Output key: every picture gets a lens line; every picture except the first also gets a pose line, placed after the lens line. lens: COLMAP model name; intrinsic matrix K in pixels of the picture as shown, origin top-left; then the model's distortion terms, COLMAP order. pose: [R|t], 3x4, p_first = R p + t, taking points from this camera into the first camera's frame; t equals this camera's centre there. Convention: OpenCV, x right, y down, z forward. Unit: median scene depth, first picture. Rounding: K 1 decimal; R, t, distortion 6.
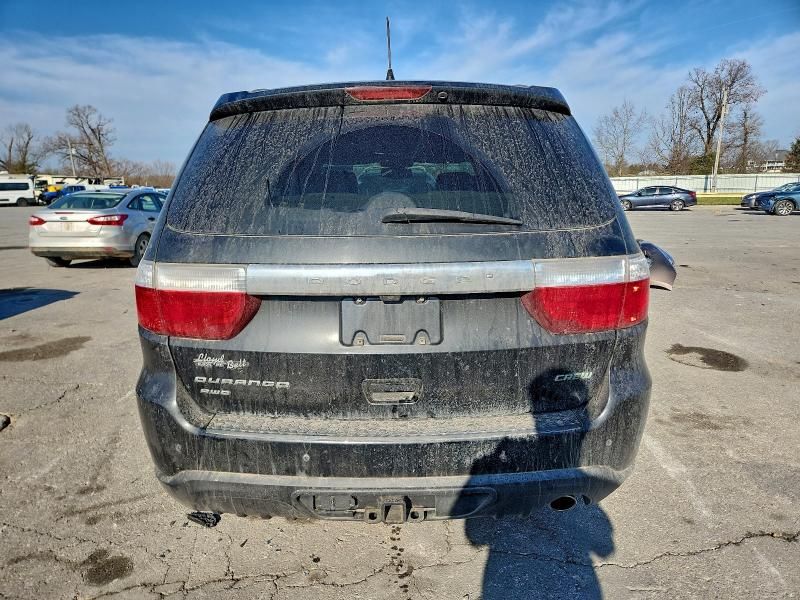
lens RADIAL K [[566.2, 0, 395.1], [0, 566.2, 299.9], [0, 0, 1]] dist [0.008259, -0.004820]
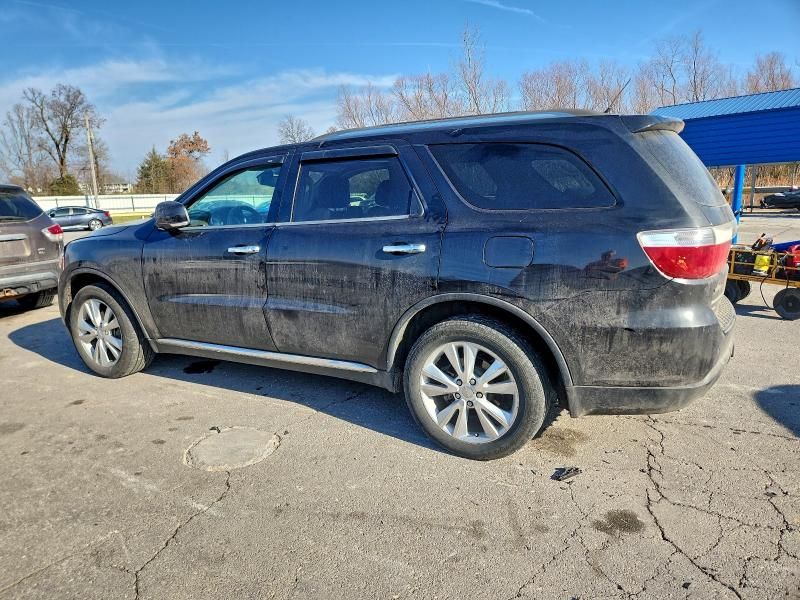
lens RADIAL K [[566.2, 0, 395.1], [0, 566.2, 299.9], [0, 0, 1]] dist [0.008259, -0.004820]
pose [[0.429388, -0.161806, 0.888507, -0.130600], [0.198222, 0.976715, 0.082075, -0.010124], [-0.881098, 0.140880, 0.451463, 0.067690]]
